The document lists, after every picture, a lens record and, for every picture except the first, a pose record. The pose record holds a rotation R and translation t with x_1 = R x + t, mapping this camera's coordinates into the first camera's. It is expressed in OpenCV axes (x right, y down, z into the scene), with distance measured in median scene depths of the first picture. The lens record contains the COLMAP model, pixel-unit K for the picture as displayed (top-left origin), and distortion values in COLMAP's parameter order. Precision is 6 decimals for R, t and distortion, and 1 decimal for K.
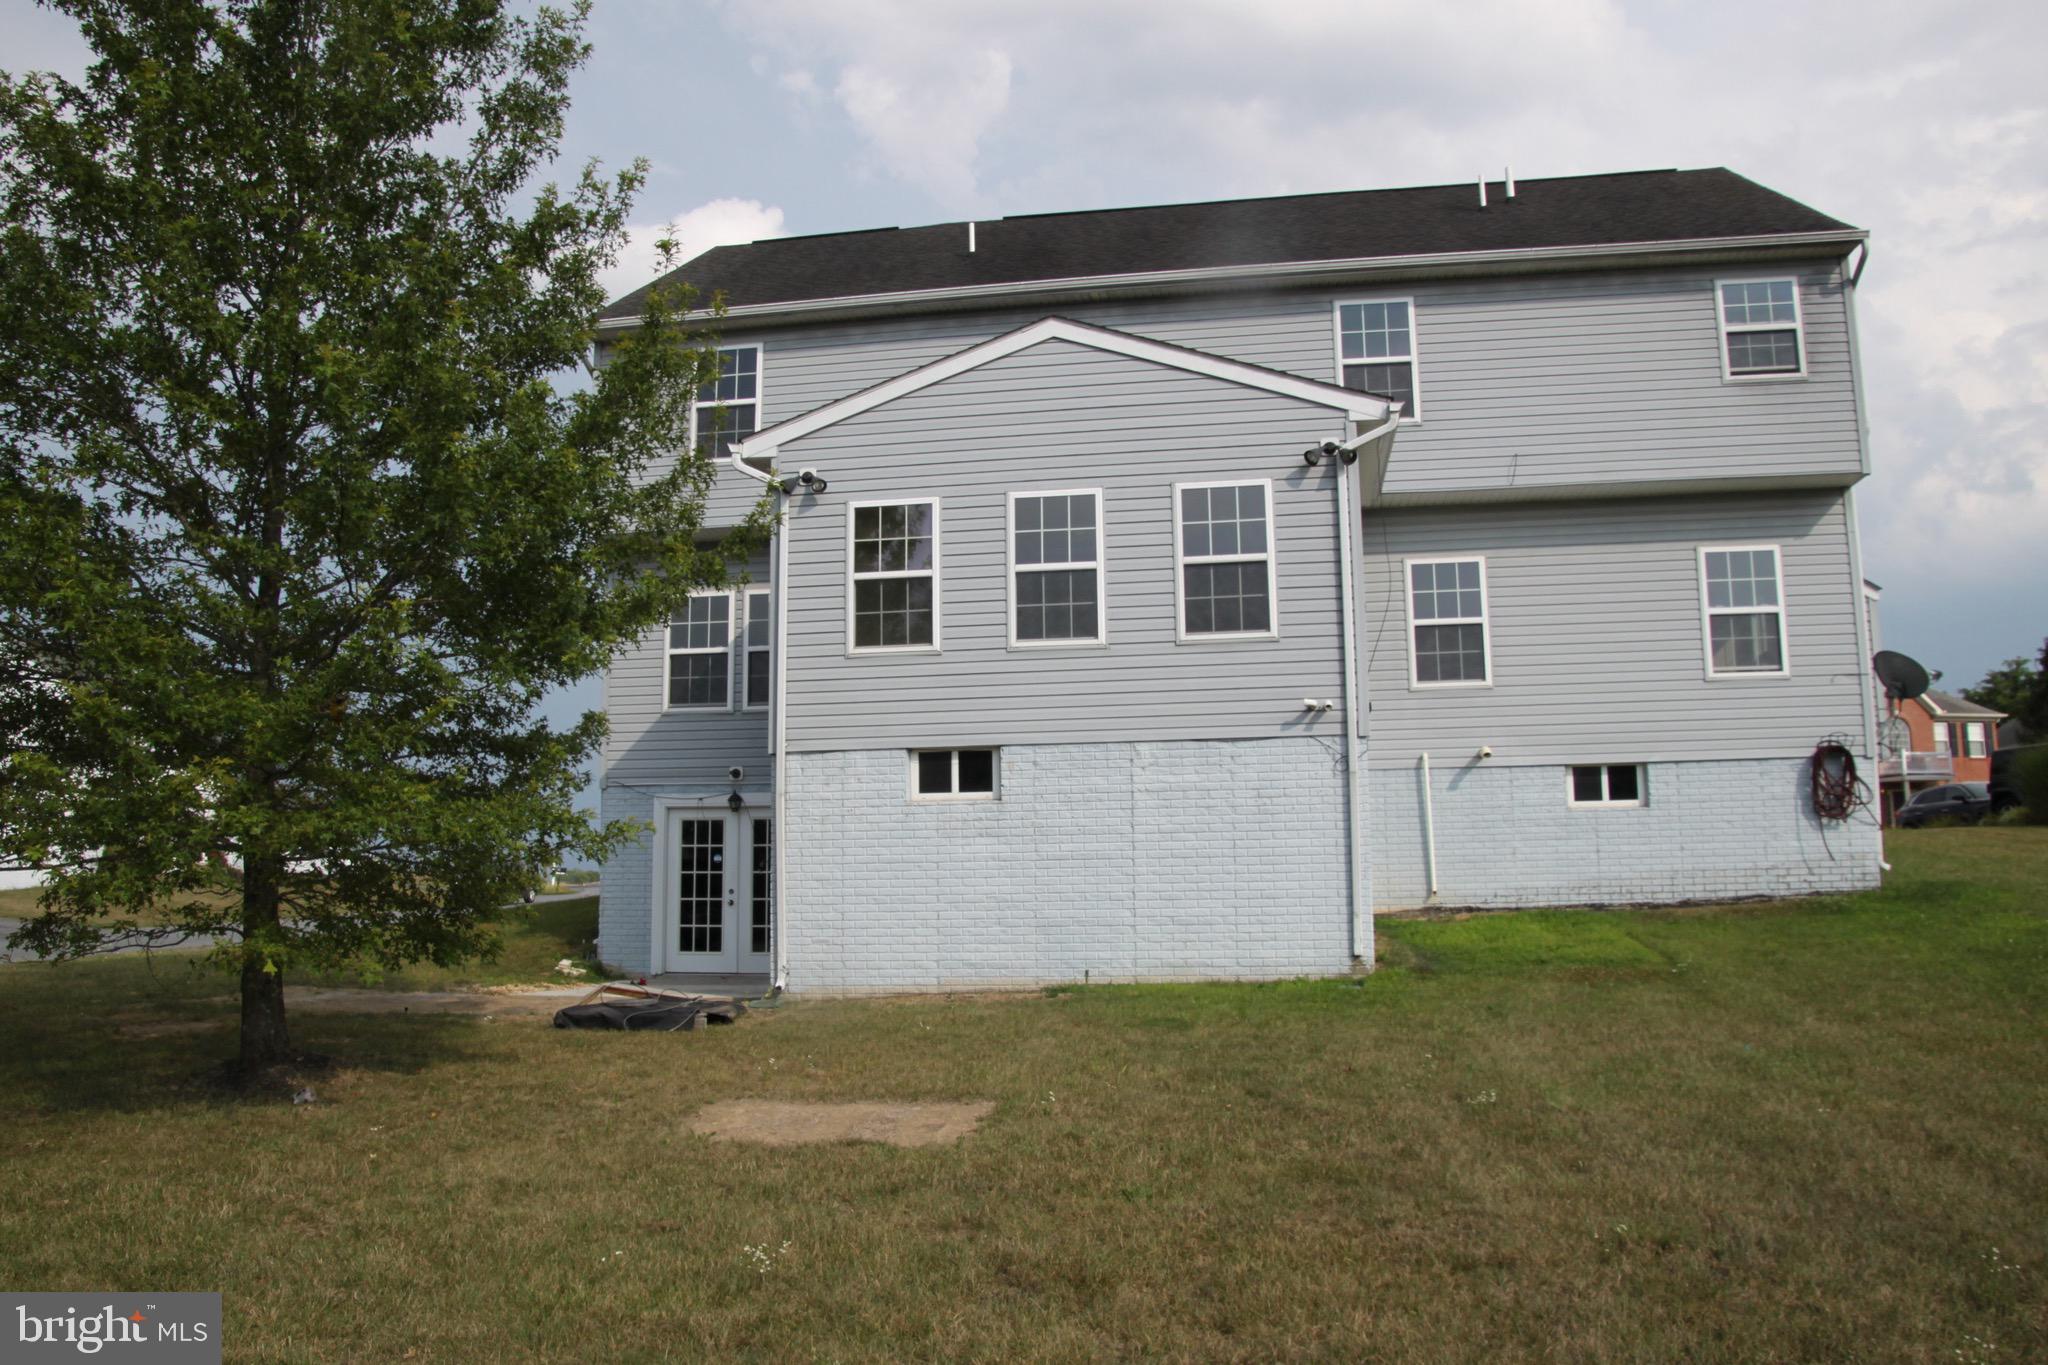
lens RADIAL K [[1549.5, 0, 1018.2], [0, 1549.5, 687.0], [0, 0, 1]] dist [-0.102421, 0.039414]
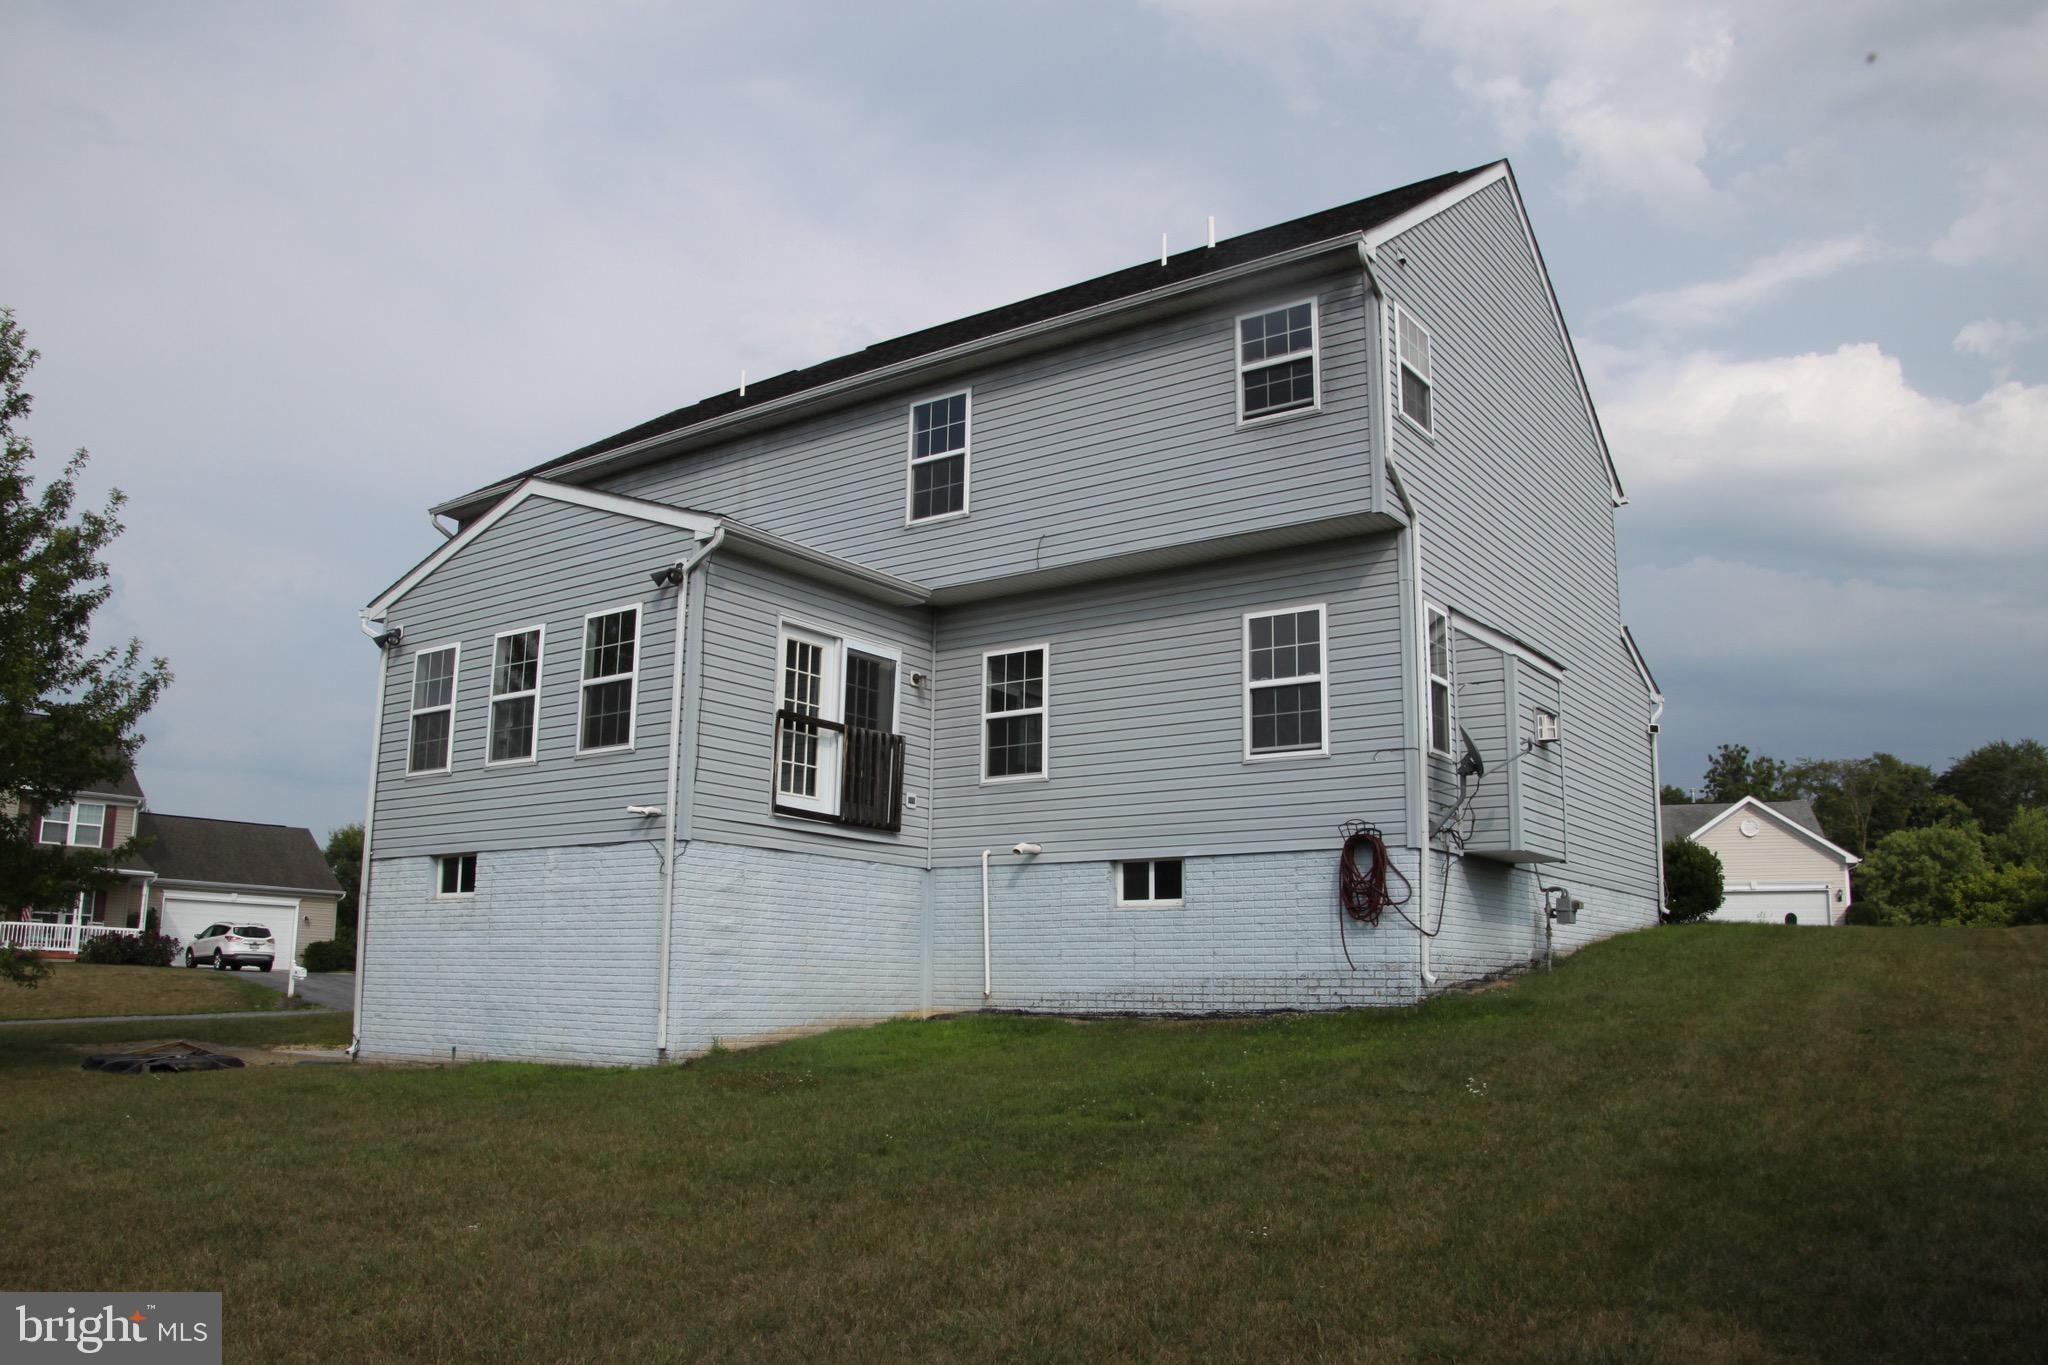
lens RADIAL K [[1549.5, 0, 930.9], [0, 1549.5, 728.0], [0, 0, 1]] dist [-0.102421, 0.039414]
pose [[0.885738, -0.059179, -0.460398, 0.710831], [0.037055, 0.997689, -0.056952, 0.019494], [0.462704, 0.033385, 0.885884, 0.117236]]
